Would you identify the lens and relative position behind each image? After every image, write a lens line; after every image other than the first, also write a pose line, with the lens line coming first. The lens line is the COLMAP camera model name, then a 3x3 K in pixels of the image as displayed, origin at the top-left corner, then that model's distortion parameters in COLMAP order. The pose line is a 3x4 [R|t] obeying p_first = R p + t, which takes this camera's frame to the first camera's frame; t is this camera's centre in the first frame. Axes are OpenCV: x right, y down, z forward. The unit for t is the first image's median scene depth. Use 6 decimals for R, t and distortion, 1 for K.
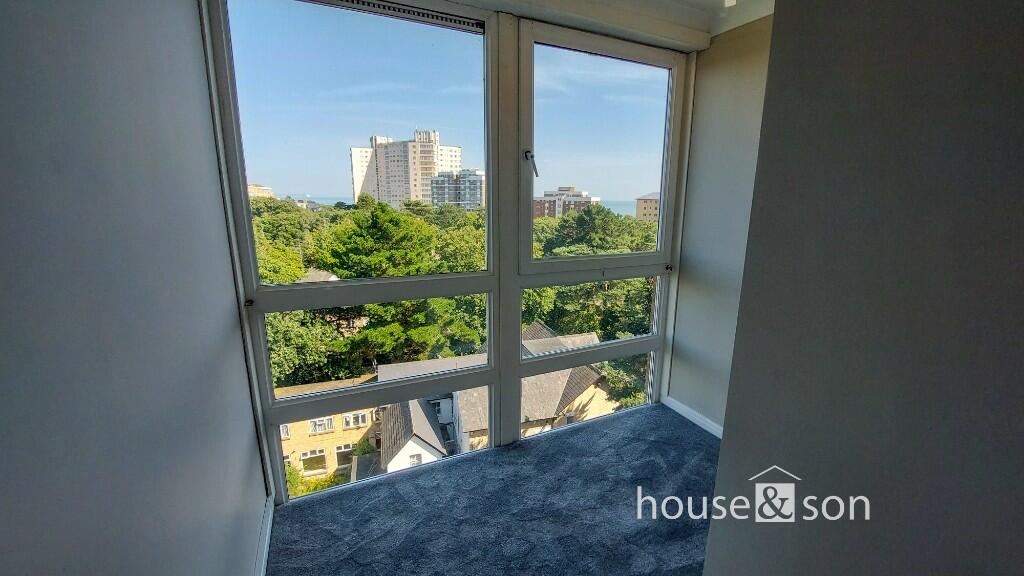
lens RADIAL K [[411.6, 0, 533.4], [0, 411.6, 282.5], [0, 0, 1]] dist [-0.017729, 0.000014]
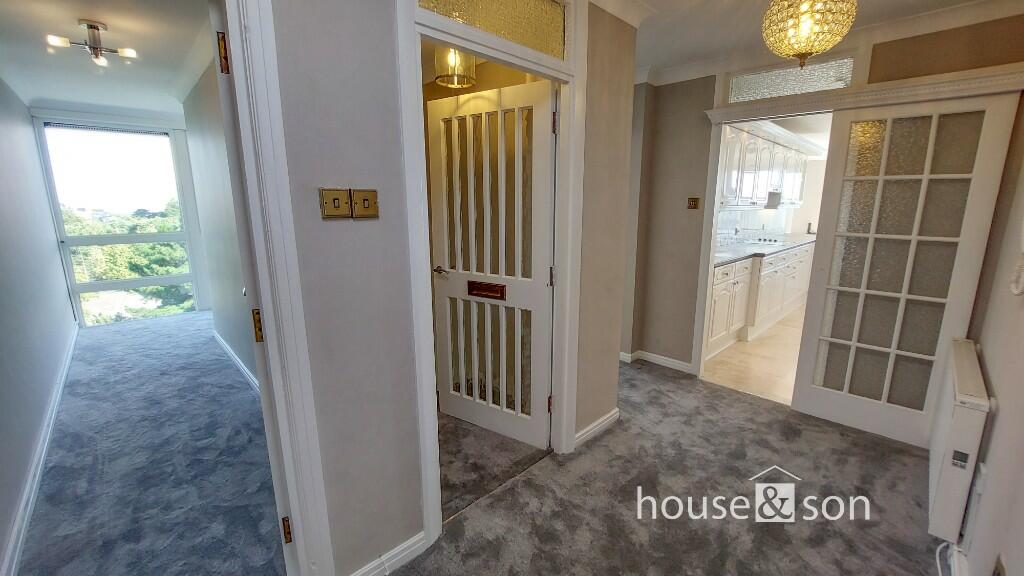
lens RADIAL K [[411.6, 0, 523.2], [0, 411.6, 285.3], [0, 0, 1]] dist [-0.017729, 0.000014]
pose [[0.951027, -0.067345, 0.301682, 0.048780], [0.067848, 0.997657, 0.008823, 0.018792], [-0.301570, 0.012078, 0.953368, -0.086862]]
